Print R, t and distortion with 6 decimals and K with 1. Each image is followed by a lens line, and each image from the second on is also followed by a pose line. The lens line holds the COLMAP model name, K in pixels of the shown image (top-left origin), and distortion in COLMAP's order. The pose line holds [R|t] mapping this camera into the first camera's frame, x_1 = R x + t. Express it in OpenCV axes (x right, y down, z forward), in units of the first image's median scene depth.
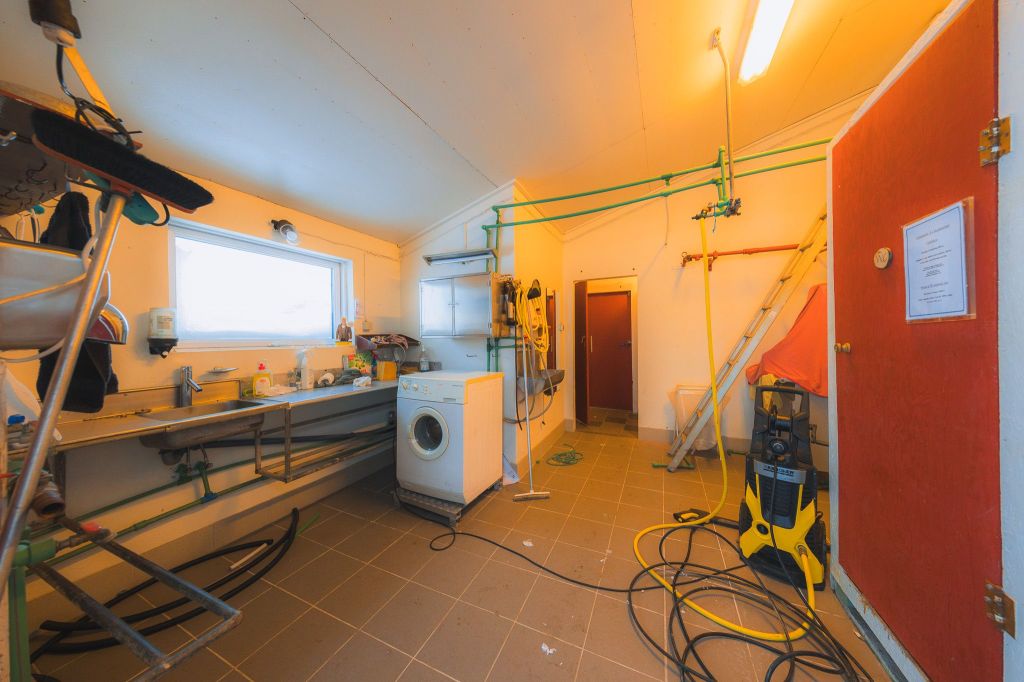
lens RADIAL K [[319.3, 0, 528.5], [0, 319.3, 342.7], [0, 0, 1]] dist [-0.005030, -0.000502]
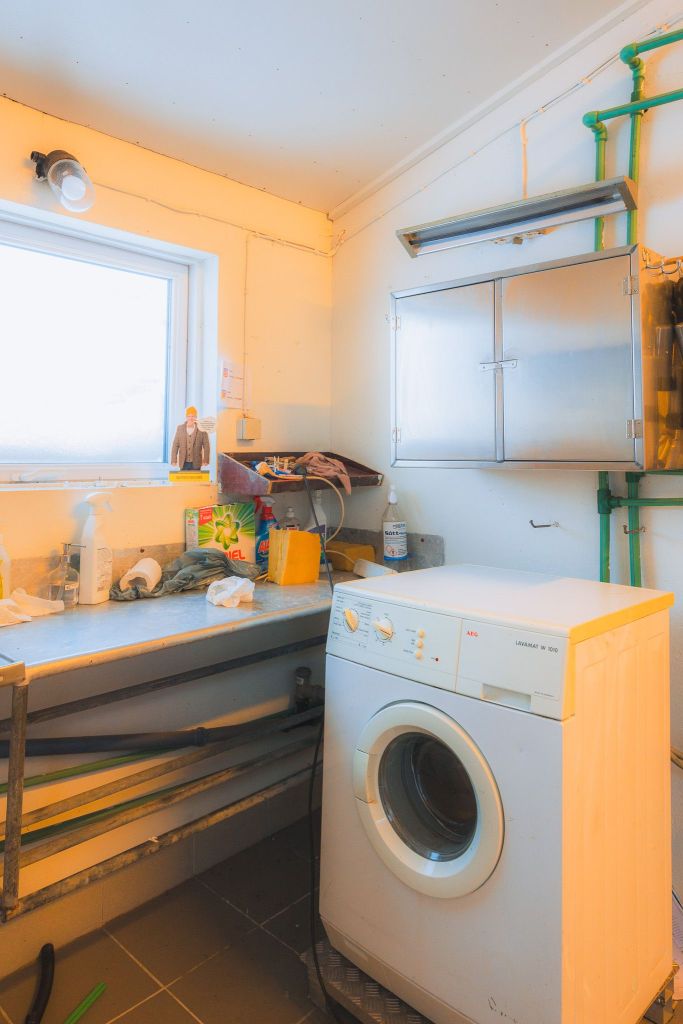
lens RADIAL K [[714.2, 0, 336.1], [0, 714.2, 409.4], [0, 0, 1]] dist [0.003045, -0.007491]
pose [[0.941612, -0.006533, -0.336638, -0.140072], [-0.020313, 0.996888, -0.076163, -0.015449], [0.336088, 0.078554, 0.938549, 0.272684]]
